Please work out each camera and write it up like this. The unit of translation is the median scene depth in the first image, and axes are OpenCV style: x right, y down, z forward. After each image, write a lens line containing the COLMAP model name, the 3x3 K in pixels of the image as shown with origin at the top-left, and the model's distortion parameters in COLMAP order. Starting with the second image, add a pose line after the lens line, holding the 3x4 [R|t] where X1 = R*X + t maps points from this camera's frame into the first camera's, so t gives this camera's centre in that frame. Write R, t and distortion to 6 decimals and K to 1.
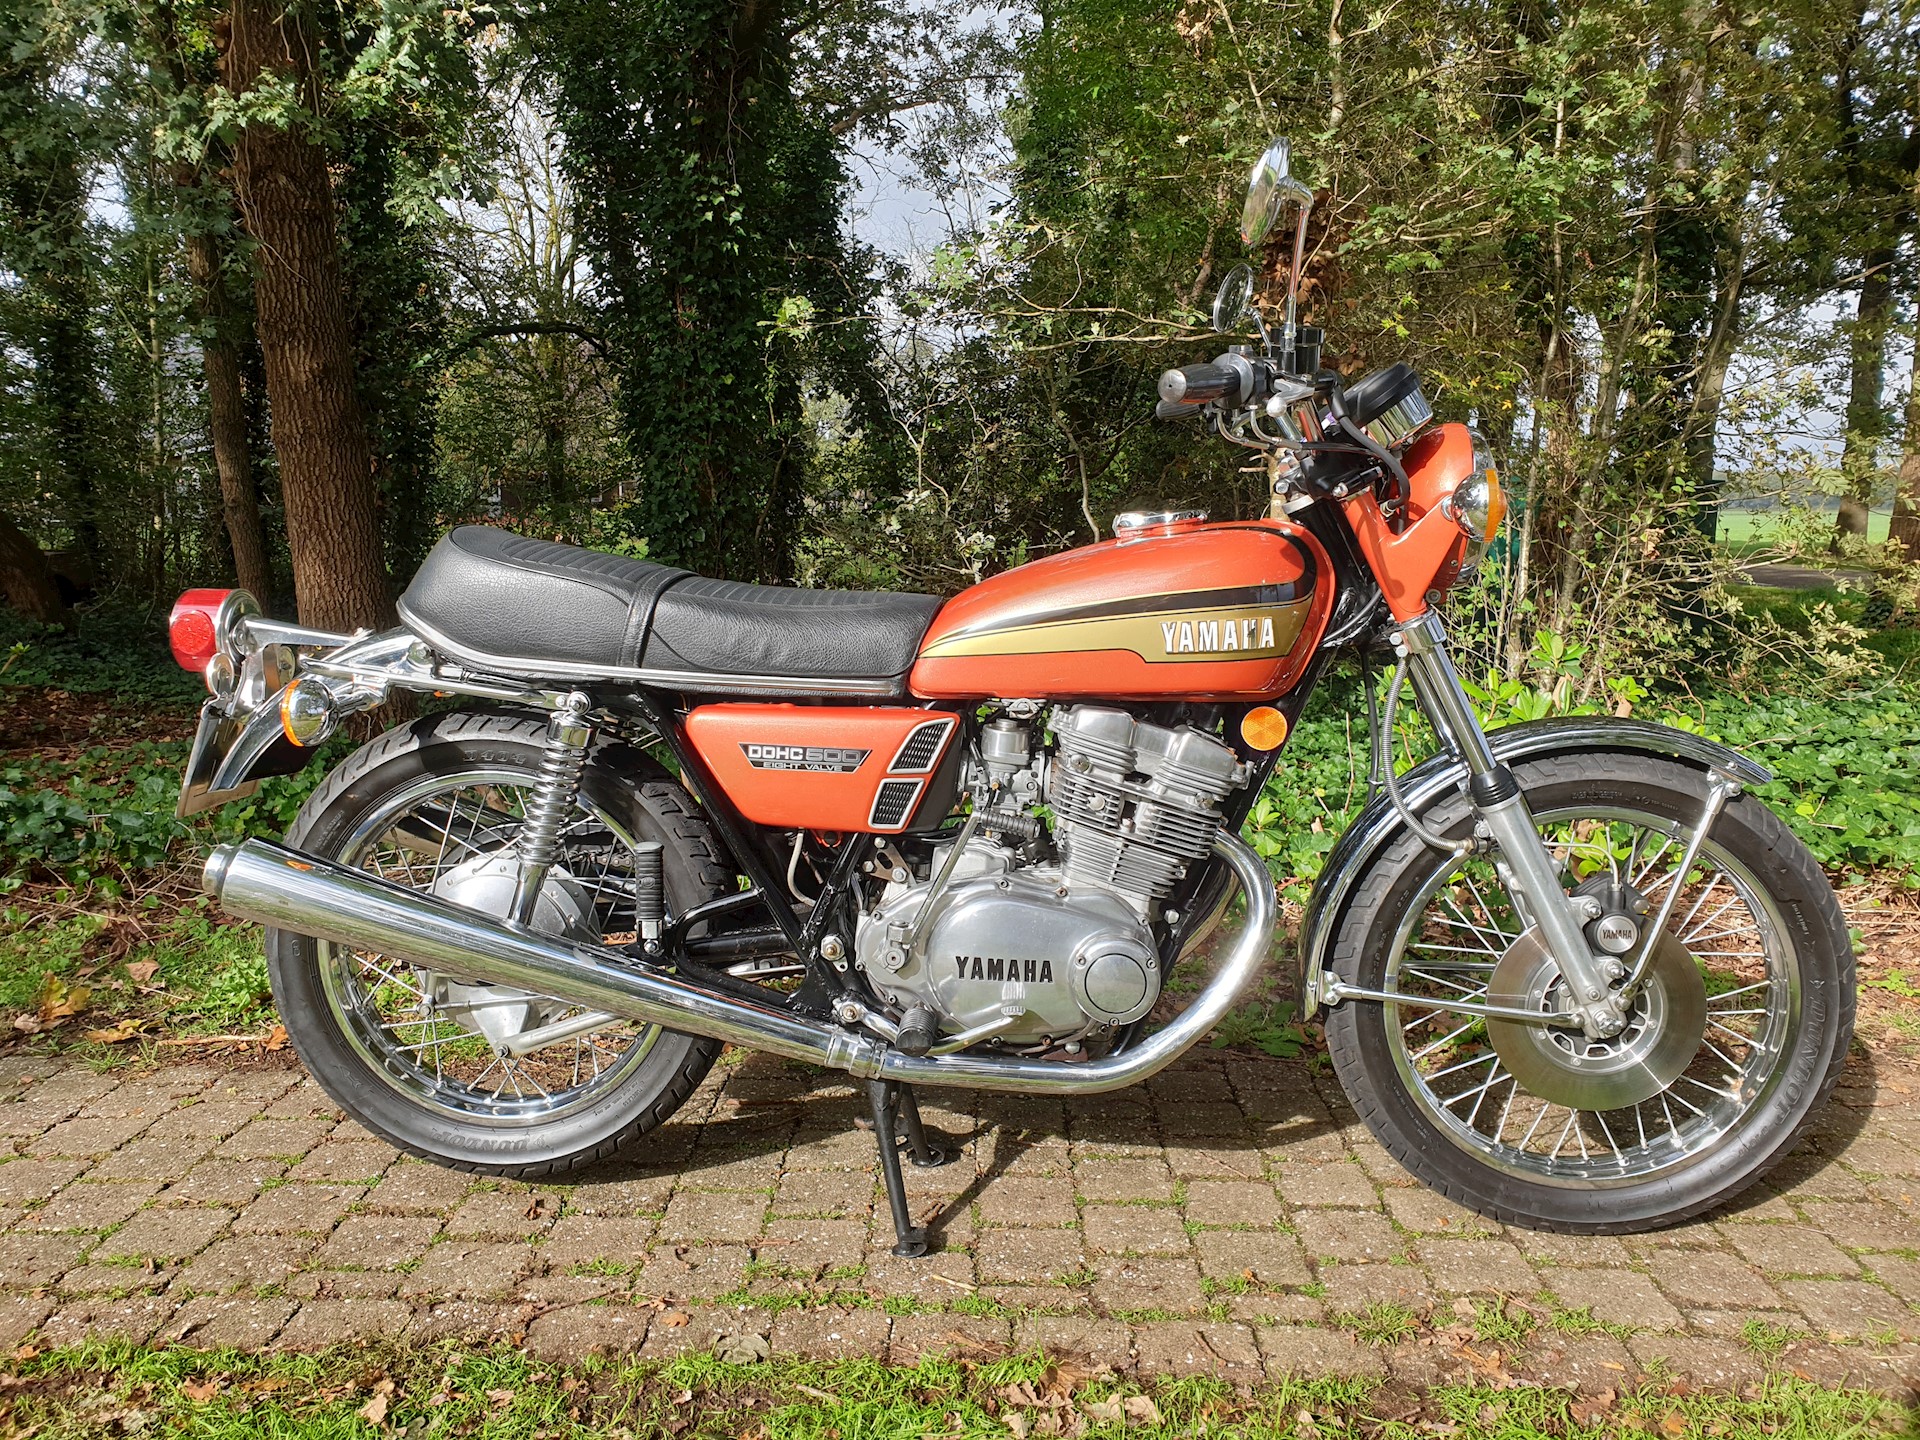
lens RADIAL K [[1491.1, 0, 961.3], [0, 1491.1, 680.0], [0, 0, 1]] dist [0.022566, -0.001655]
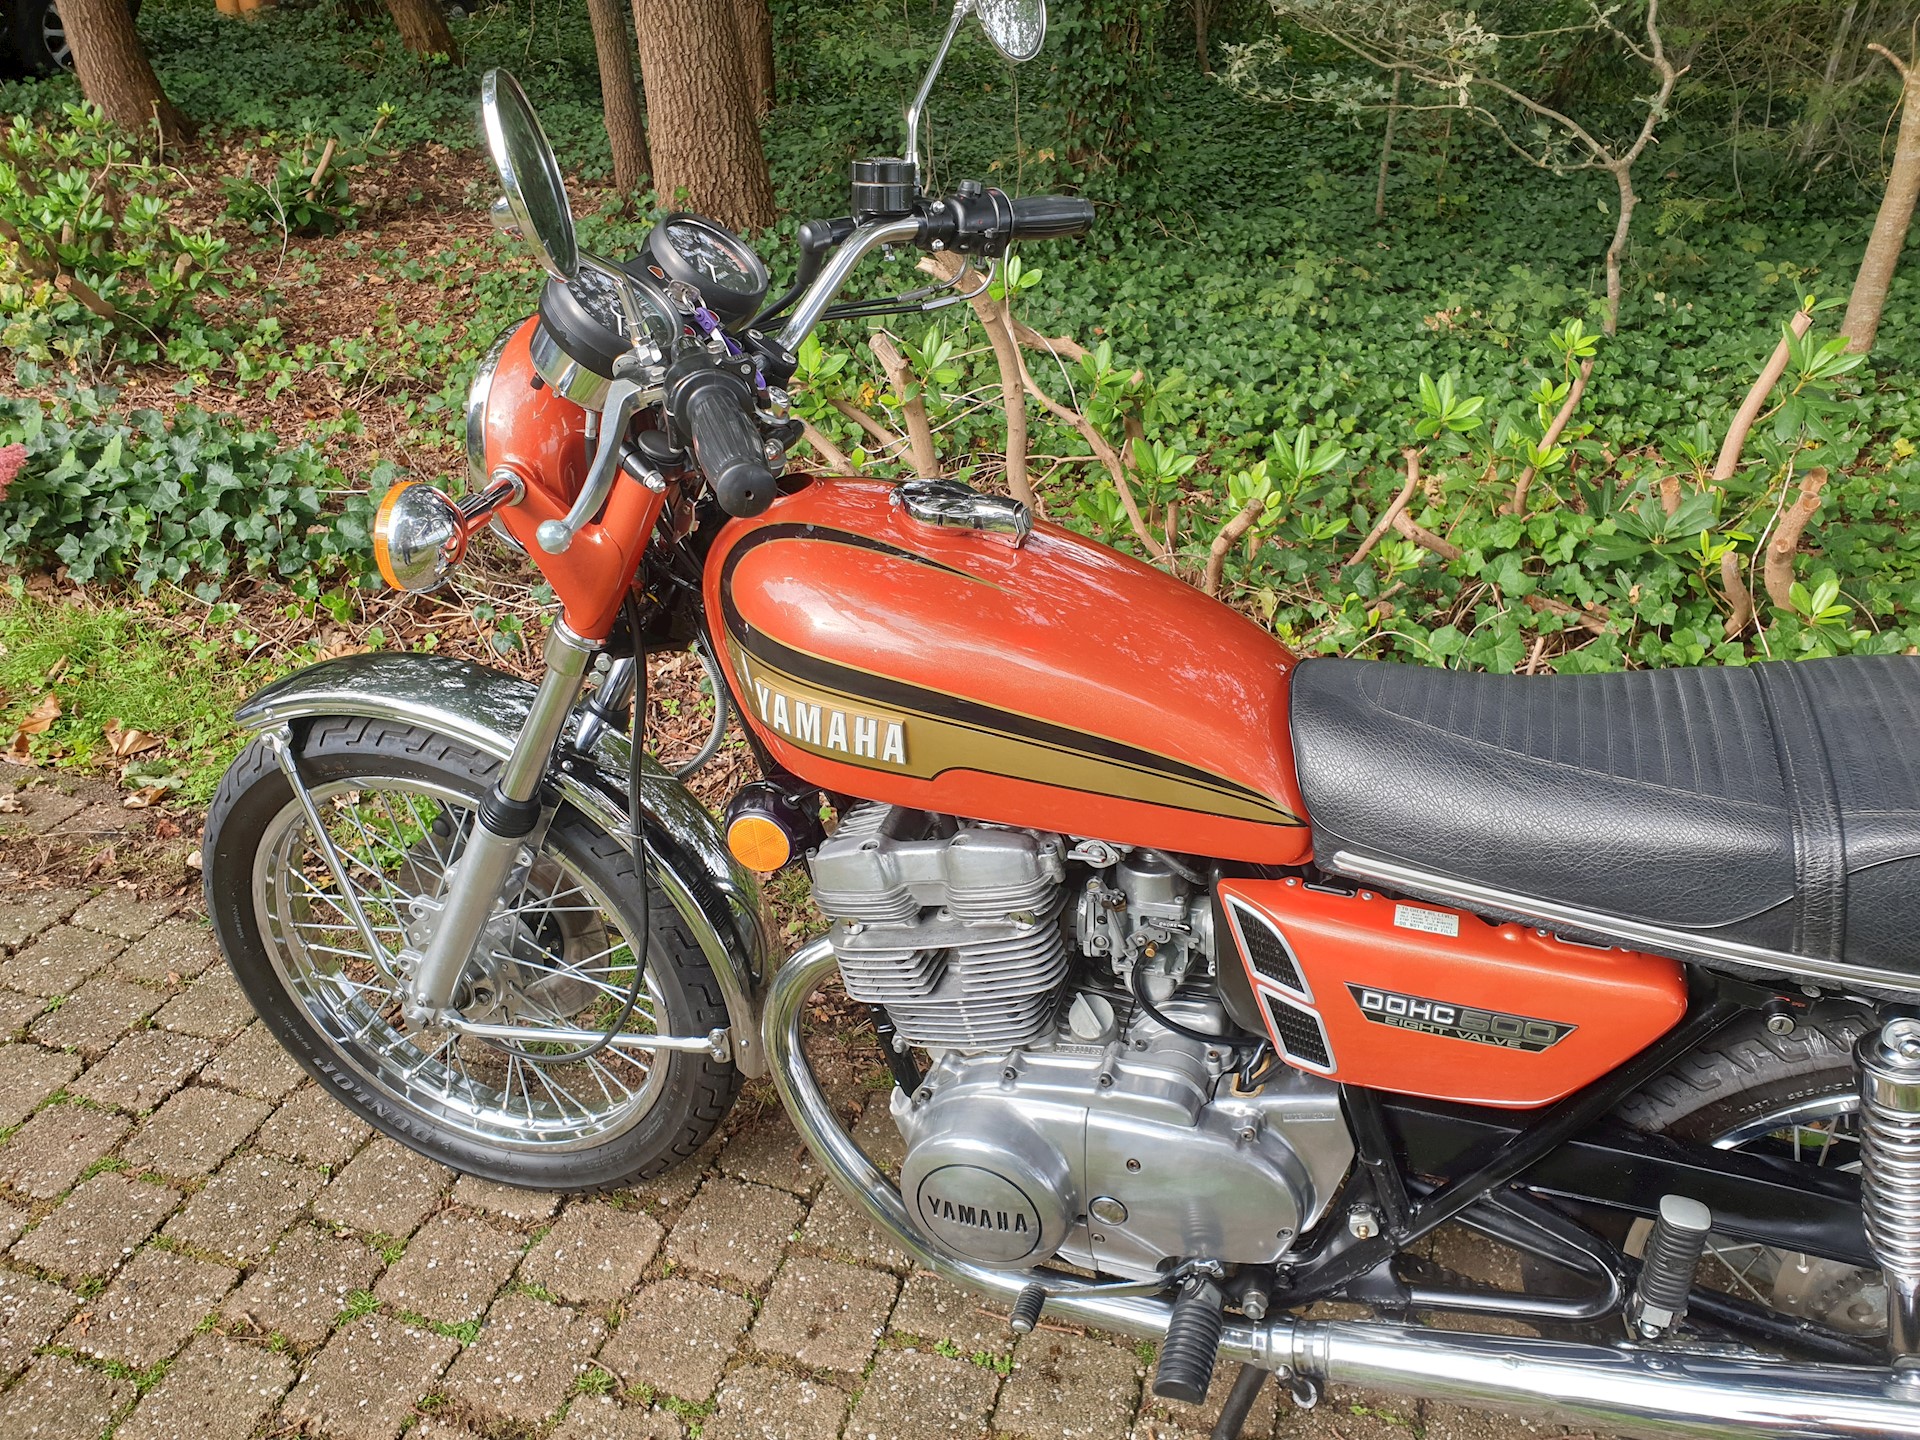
lens RADIAL K [[1487.7, 0, 954.5], [0, 1487.7, 728.4], [0, 0, 1]] dist [0.022647, -0.004040]
pose [[0.958524, 0.149059, -0.242927, -0.013385], [-0.035198, 0.907723, 0.418092, -0.306369], [0.282831, -0.392200, 0.875320, 0.572192]]
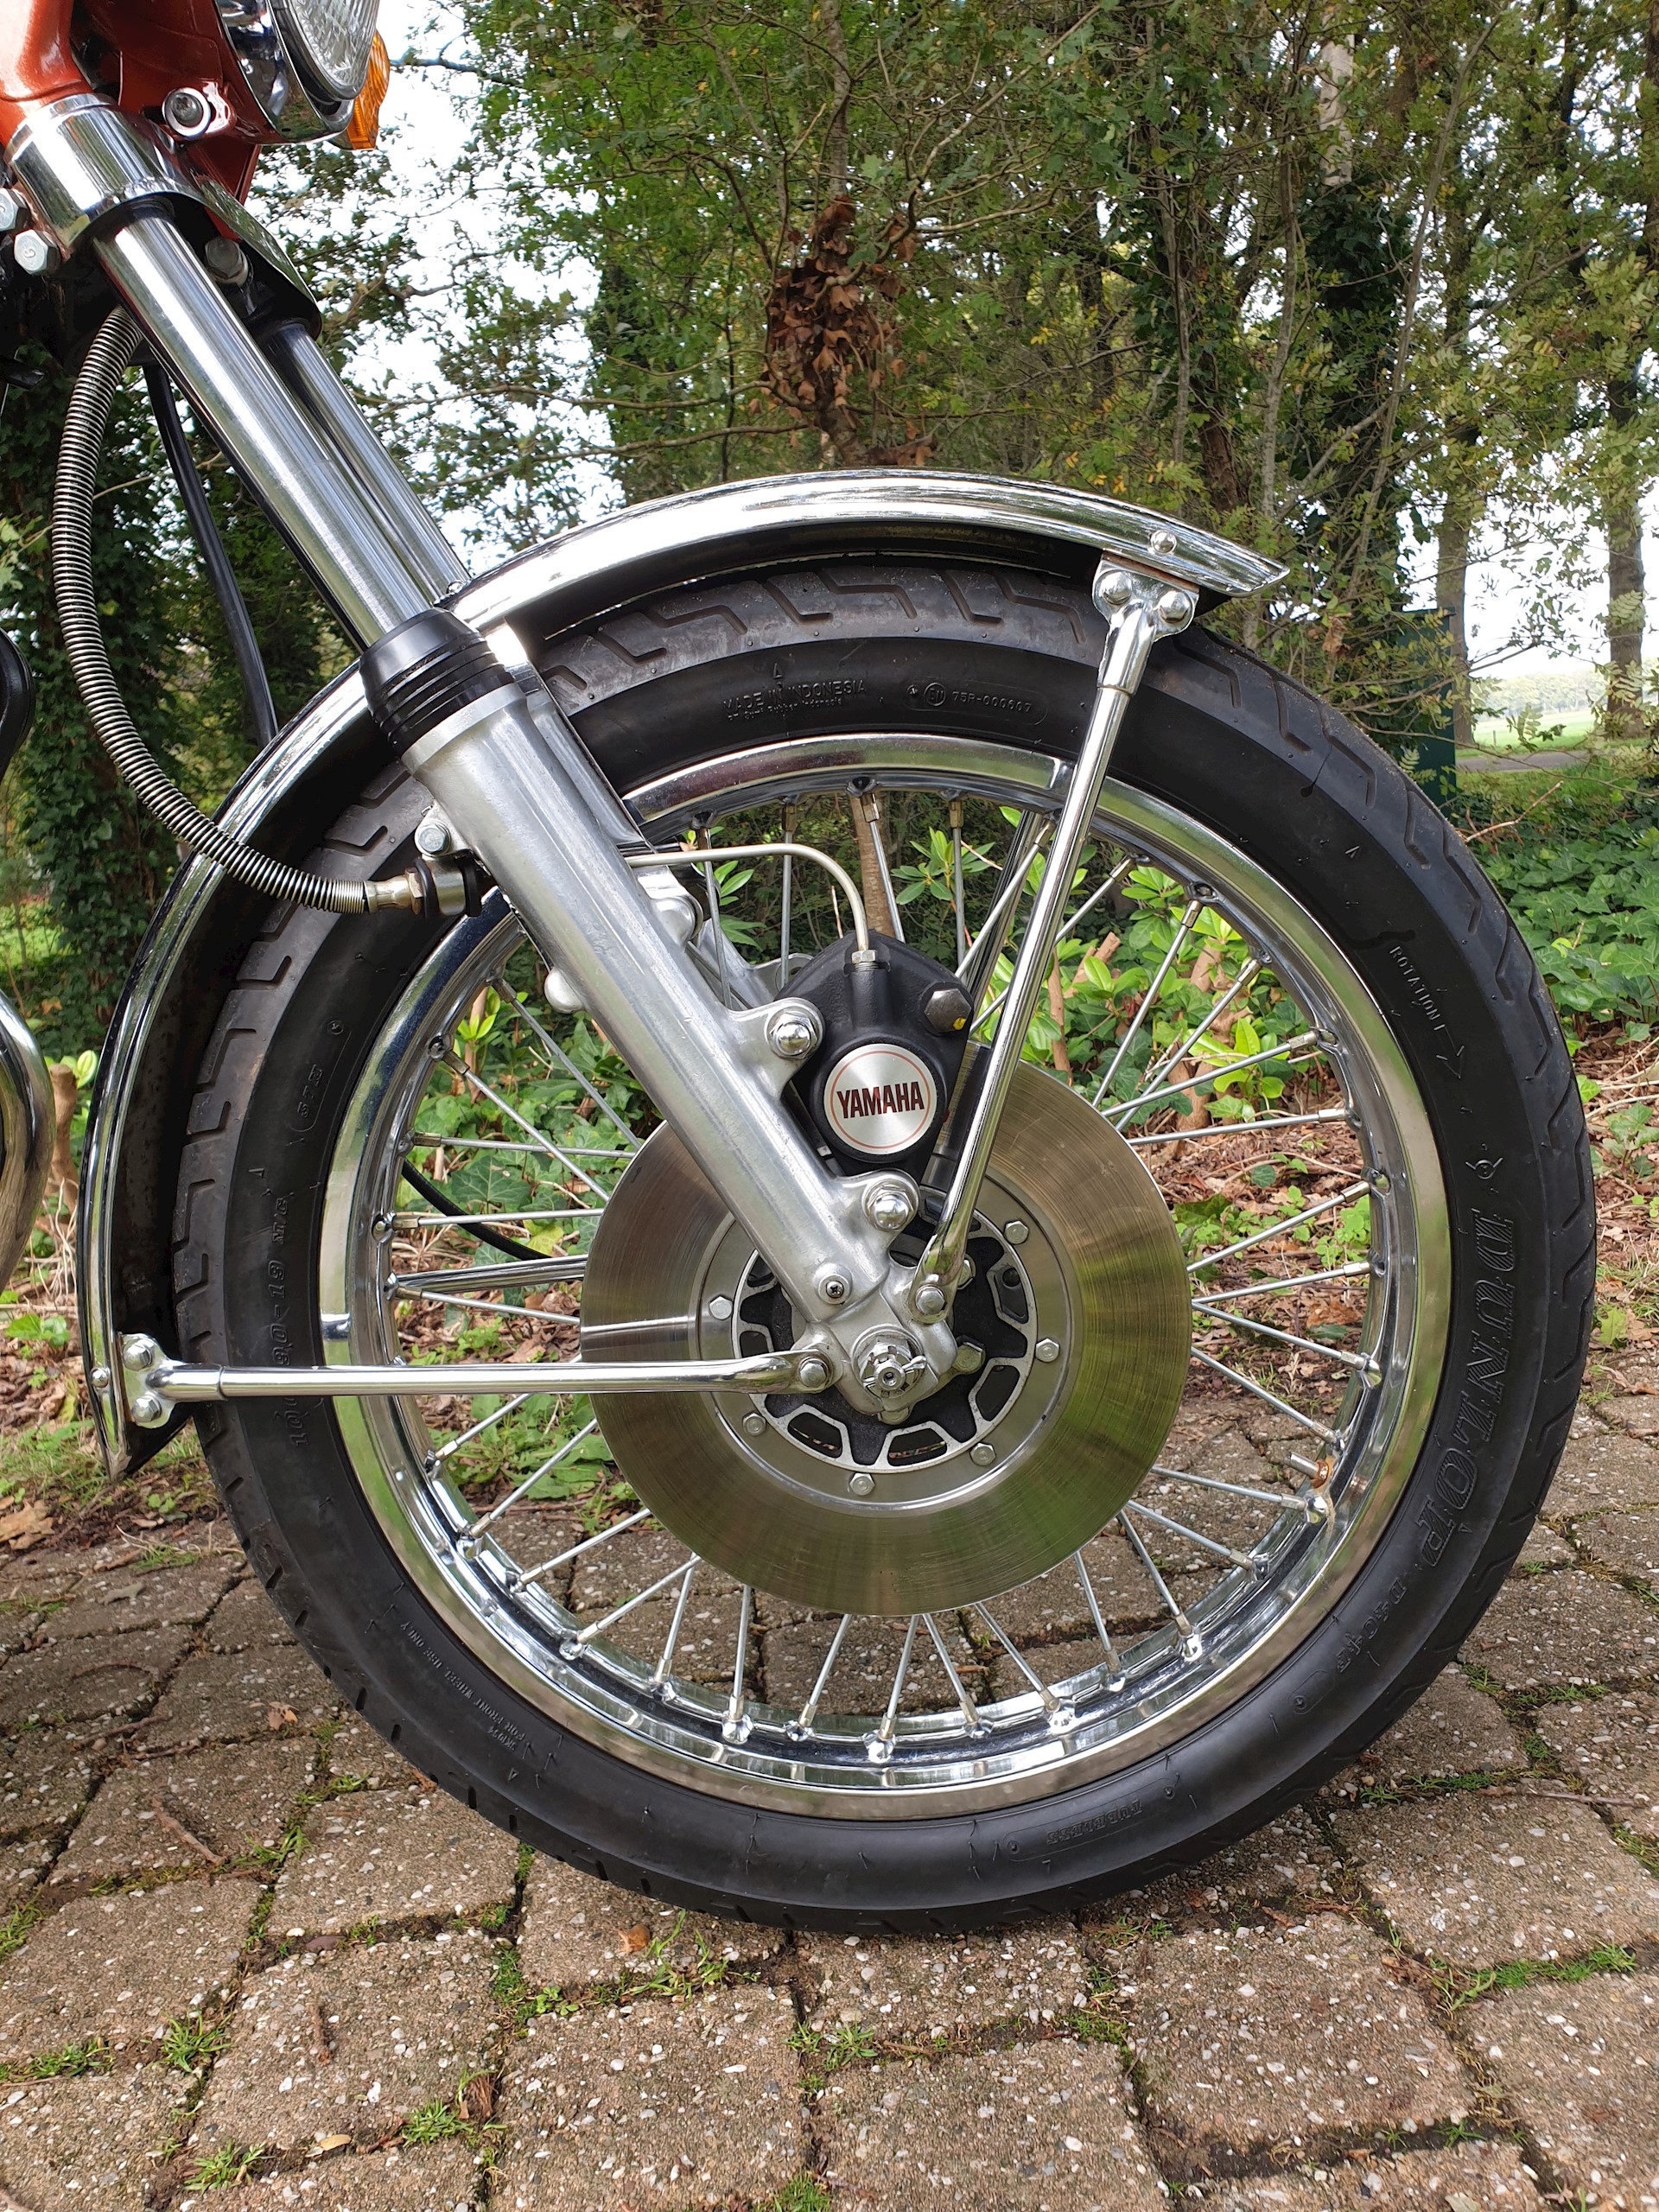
lens RADIAL K [[1714.0, 0, 805.5], [0, 1714.0, 1107.1], [0, 0, 1]] dist [0.022647, -0.004040]
pose [[0.988073, -0.136024, 0.072176, 0.378485], [0.131803, 0.989437, 0.060357, 0.140595], [-0.079624, -0.050124, 0.995564, 0.603067]]
